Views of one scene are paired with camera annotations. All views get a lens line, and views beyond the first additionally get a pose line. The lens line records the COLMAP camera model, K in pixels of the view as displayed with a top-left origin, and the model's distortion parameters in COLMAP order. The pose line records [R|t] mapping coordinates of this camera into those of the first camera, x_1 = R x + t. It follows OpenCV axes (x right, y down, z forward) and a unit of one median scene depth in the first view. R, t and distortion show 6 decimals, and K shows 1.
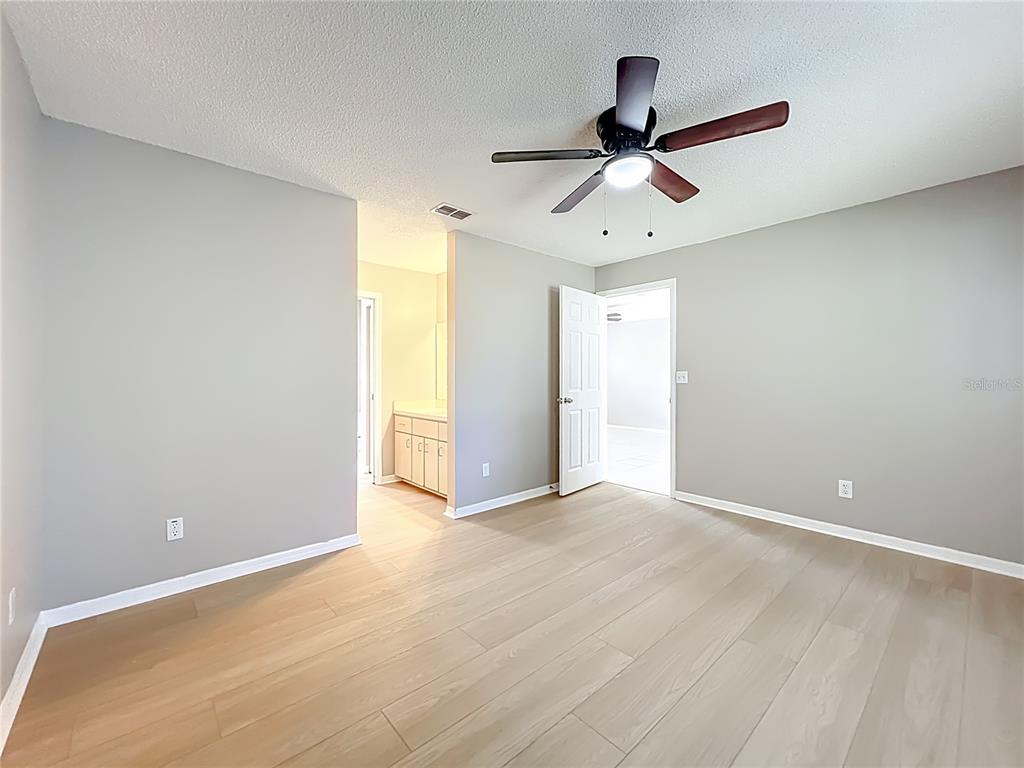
lens RADIAL K [[420.1, 0, 516.6], [0, 420.1, 378.7], [0, 0, 1]] dist [0.002077, 0.000011]
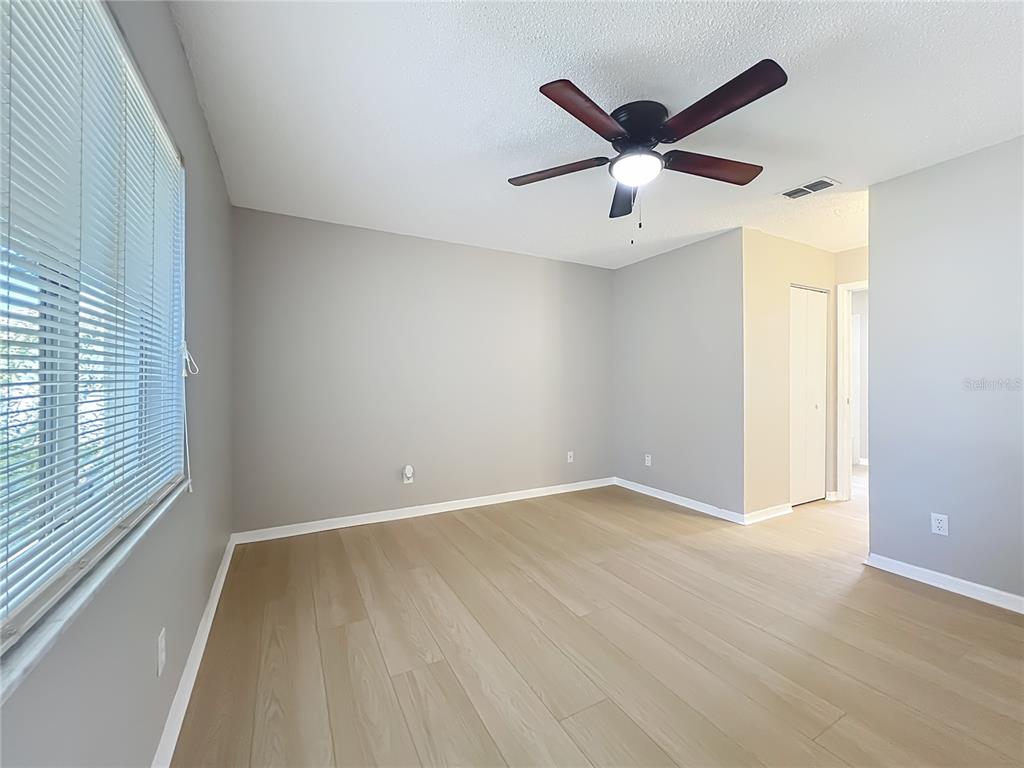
lens RADIAL K [[420.1, 0, 516.6], [0, 420.1, 378.7], [0, 0, 1]] dist [0.002077, 0.000011]
pose [[-0.217791, -0.001916, -0.975993, 1.011367], [-0.006492, 0.999979, -0.000515, -0.000616], [0.975974, 0.006224, -0.217799, 0.739983]]
